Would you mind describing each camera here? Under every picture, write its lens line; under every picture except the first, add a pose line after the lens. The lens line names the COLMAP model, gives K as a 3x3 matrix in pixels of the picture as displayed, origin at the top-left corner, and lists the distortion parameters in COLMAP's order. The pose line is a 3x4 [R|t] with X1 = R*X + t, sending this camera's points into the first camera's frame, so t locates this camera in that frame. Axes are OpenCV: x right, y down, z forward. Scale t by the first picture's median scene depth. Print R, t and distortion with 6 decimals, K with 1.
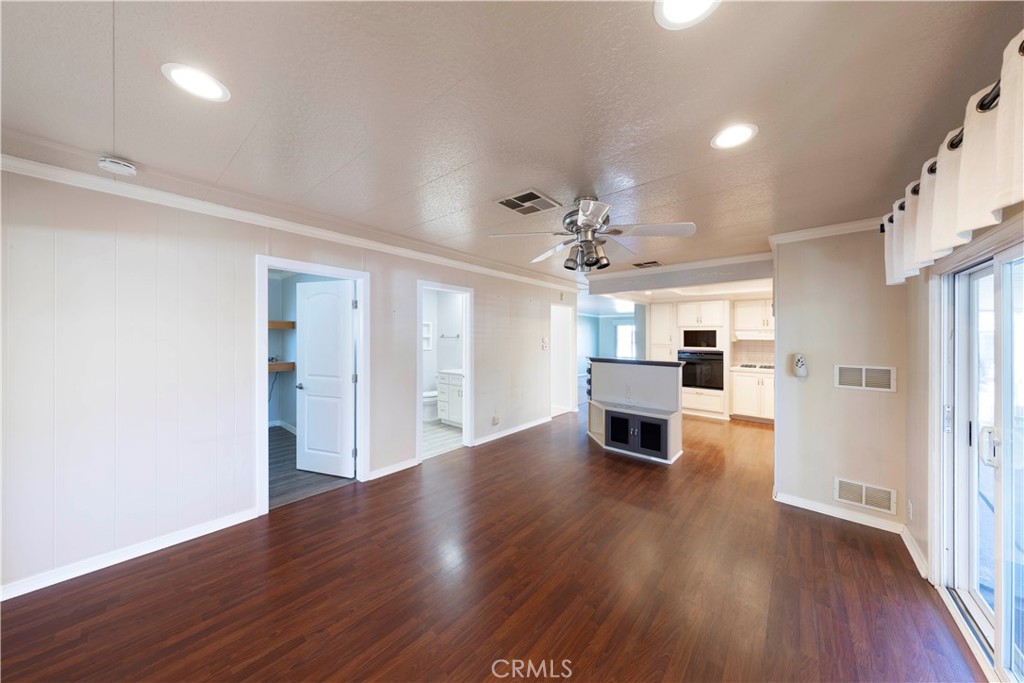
lens RADIAL K [[320.9, 0, 515.3], [0, 320.9, 337.8], [0, 0, 1]] dist [-0.000925, -0.000033]
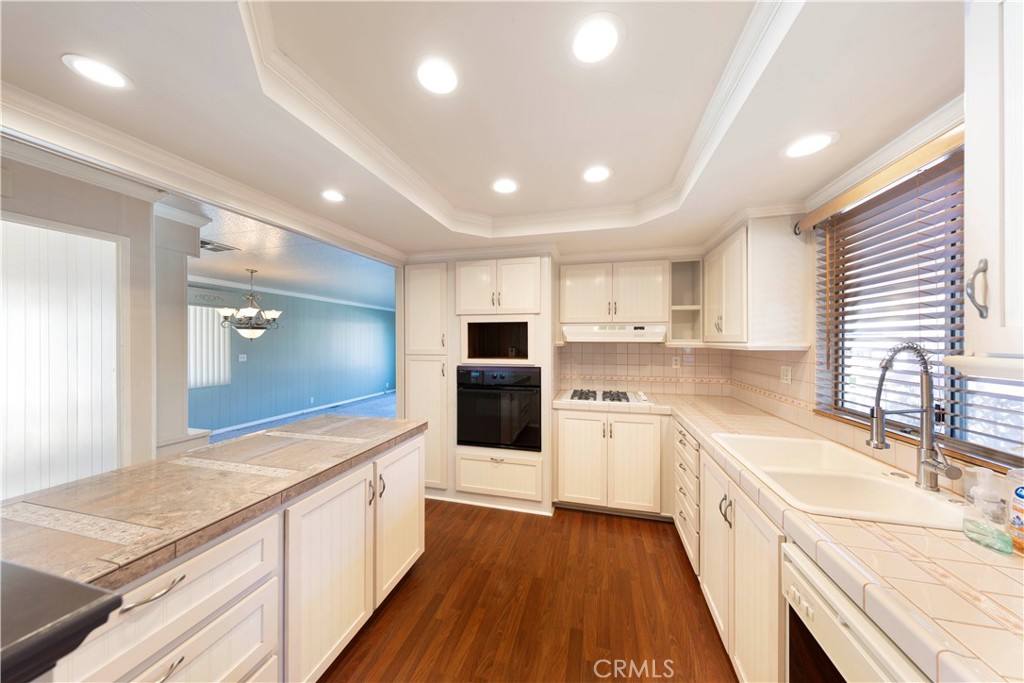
lens RADIAL K [[326.9, 0, 534.8], [0, 326.9, 342.6], [0, 0, 1]] dist [0.007456, -0.000409]
pose [[0.872189, -0.009986, 0.489066, 0.410557], [0.006753, 0.999942, 0.008373, 0.002413], [-0.489122, -0.004000, 0.872206, 0.592715]]
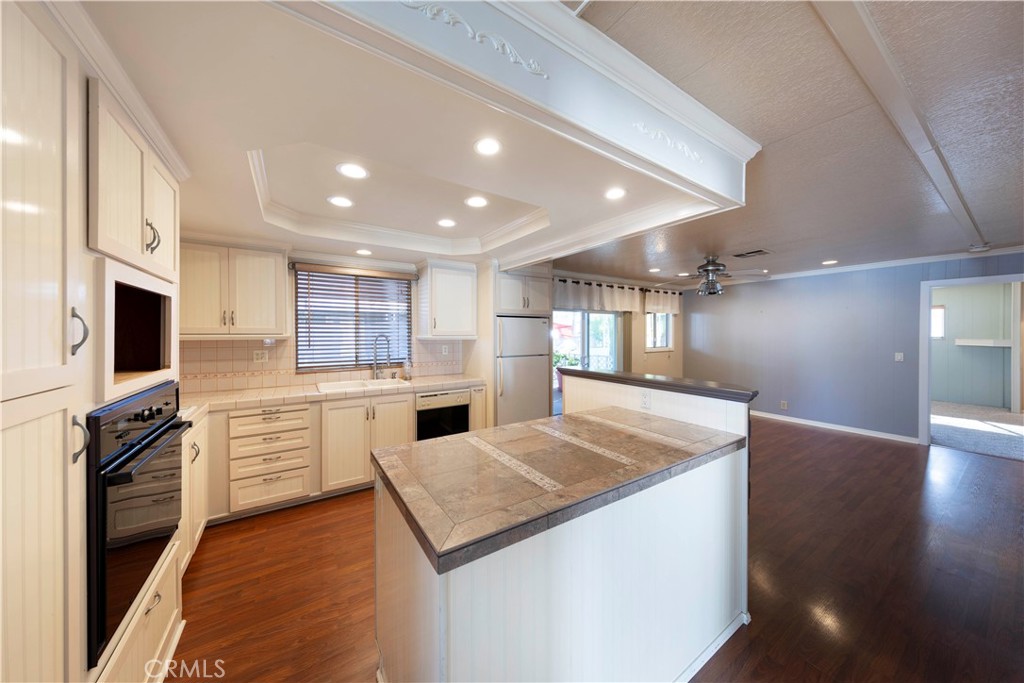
lens RADIAL K [[326.9, 0, 484.8], [0, 326.9, 335.1], [0, 0, 1]] dist [0.007456, -0.000409]
pose [[-0.952307, -0.010170, 0.304973, 0.326194], [-0.007682, 0.999927, 0.009357, 0.001146], [-0.305046, 0.006568, -0.952315, 1.174916]]
